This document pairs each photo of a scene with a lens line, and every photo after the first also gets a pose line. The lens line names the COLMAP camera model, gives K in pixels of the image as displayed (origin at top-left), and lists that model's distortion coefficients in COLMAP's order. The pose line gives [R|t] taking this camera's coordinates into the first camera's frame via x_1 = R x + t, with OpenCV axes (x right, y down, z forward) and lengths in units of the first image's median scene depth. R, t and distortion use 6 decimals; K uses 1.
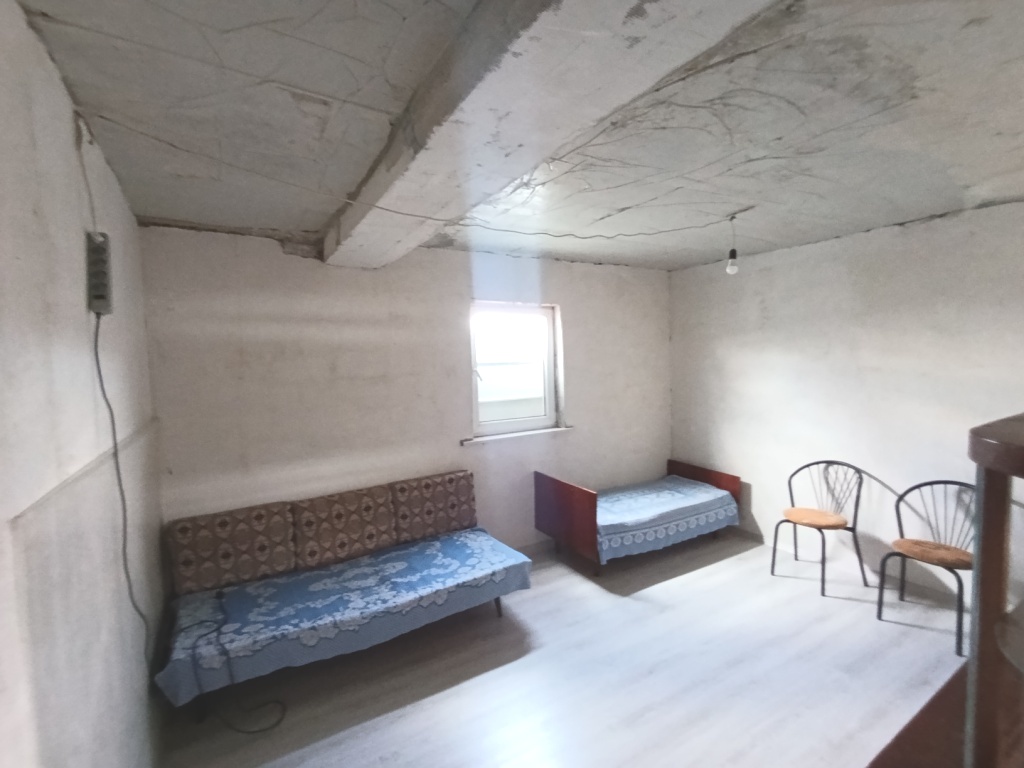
lens RADIAL K [[470.4, 0, 514.9], [0, 470.4, 386.7], [0, 0, 1]] dist [-0.001338, 0.000625]
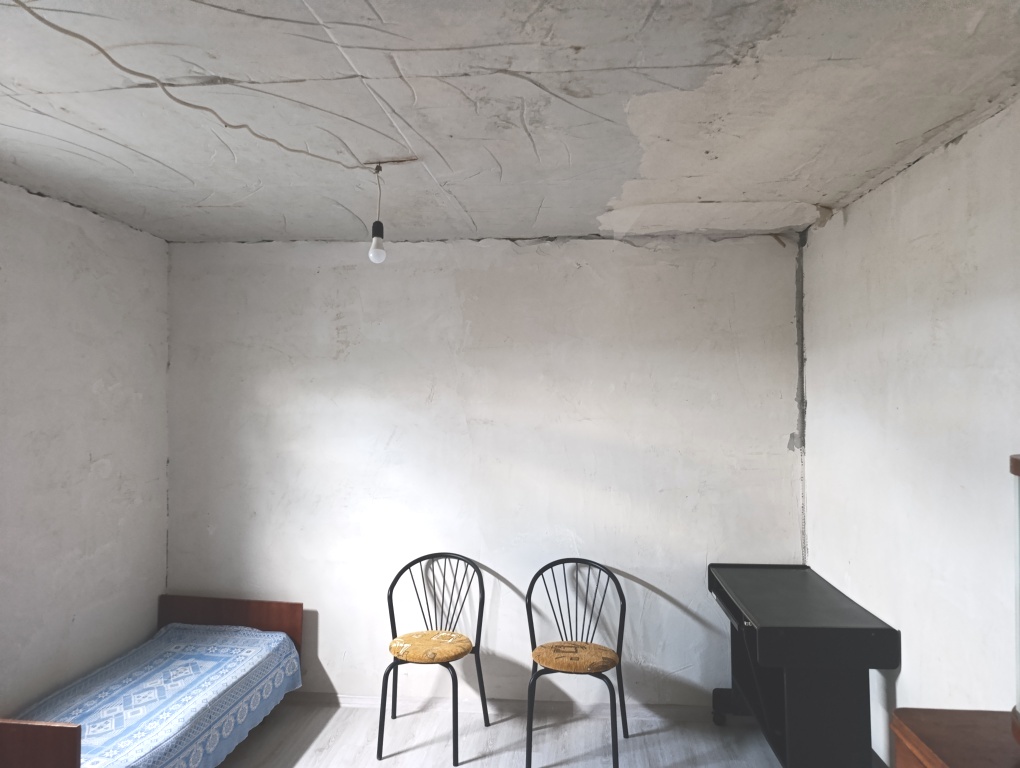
lens RADIAL K [[692.0, 0, 510.8], [0, 692.0, 379.9], [0, 0, 1]] dist [0.025599, -0.011036]
pose [[0.602268, 0.040877, 0.797247, -0.091658], [0.030513, 0.996780, -0.074158, -0.019942], [-0.797711, 0.068989, 0.599081, 0.279304]]
